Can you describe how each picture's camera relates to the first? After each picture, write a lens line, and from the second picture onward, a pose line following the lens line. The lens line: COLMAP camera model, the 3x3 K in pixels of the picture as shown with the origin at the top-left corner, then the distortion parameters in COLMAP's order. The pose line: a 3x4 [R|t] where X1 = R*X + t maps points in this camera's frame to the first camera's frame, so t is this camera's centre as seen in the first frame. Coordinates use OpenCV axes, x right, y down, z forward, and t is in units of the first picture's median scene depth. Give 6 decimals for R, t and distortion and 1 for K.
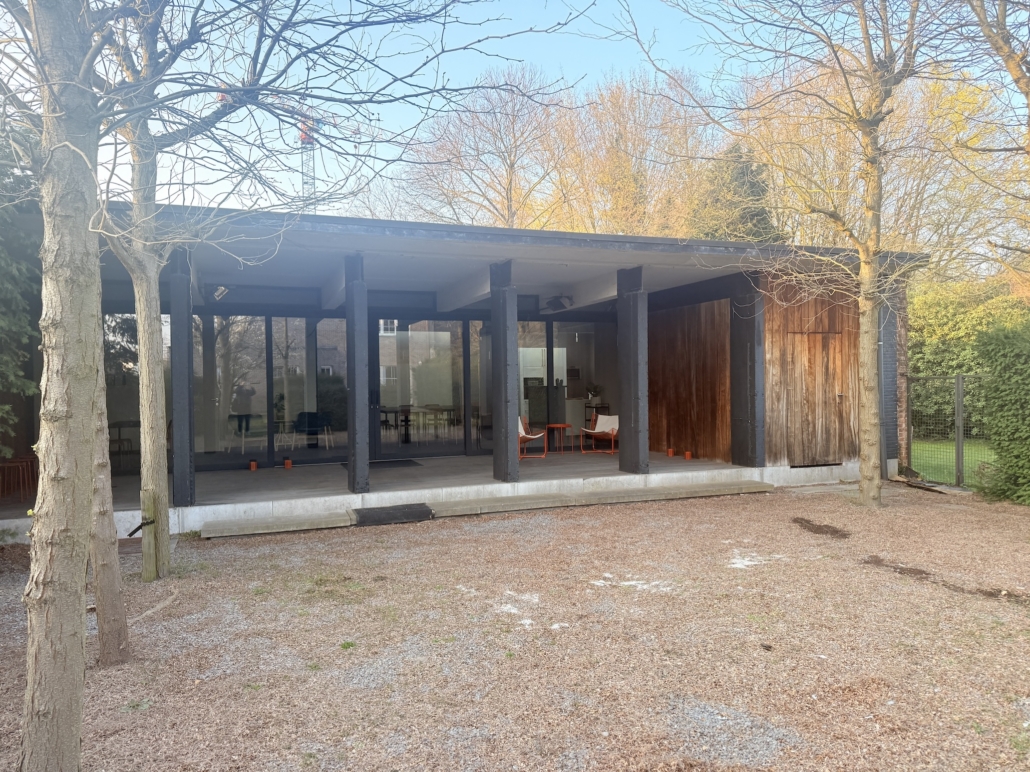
lens RADIAL K [[746.3, 0, 520.3], [0, 746.3, 368.7], [0, 0, 1]] dist [0.005167, -0.004229]
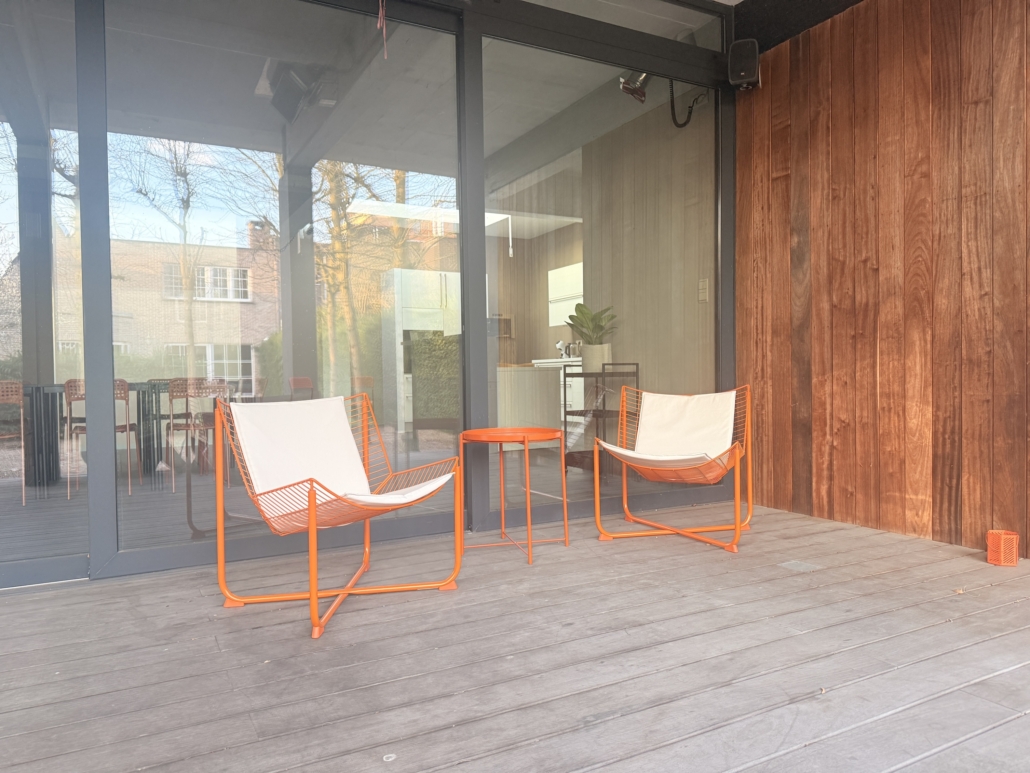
lens RADIAL K [[746.3, 0, 520.3], [0, 746.3, 369.2], [0, 0, 1]] dist [0.005167, -0.004229]
pose [[0.990874, -0.006383, 0.134642, 0.020996], [0.005427, 0.999957, 0.007468, 0.050173], [-0.134684, -0.006669, 0.990866, 0.719481]]
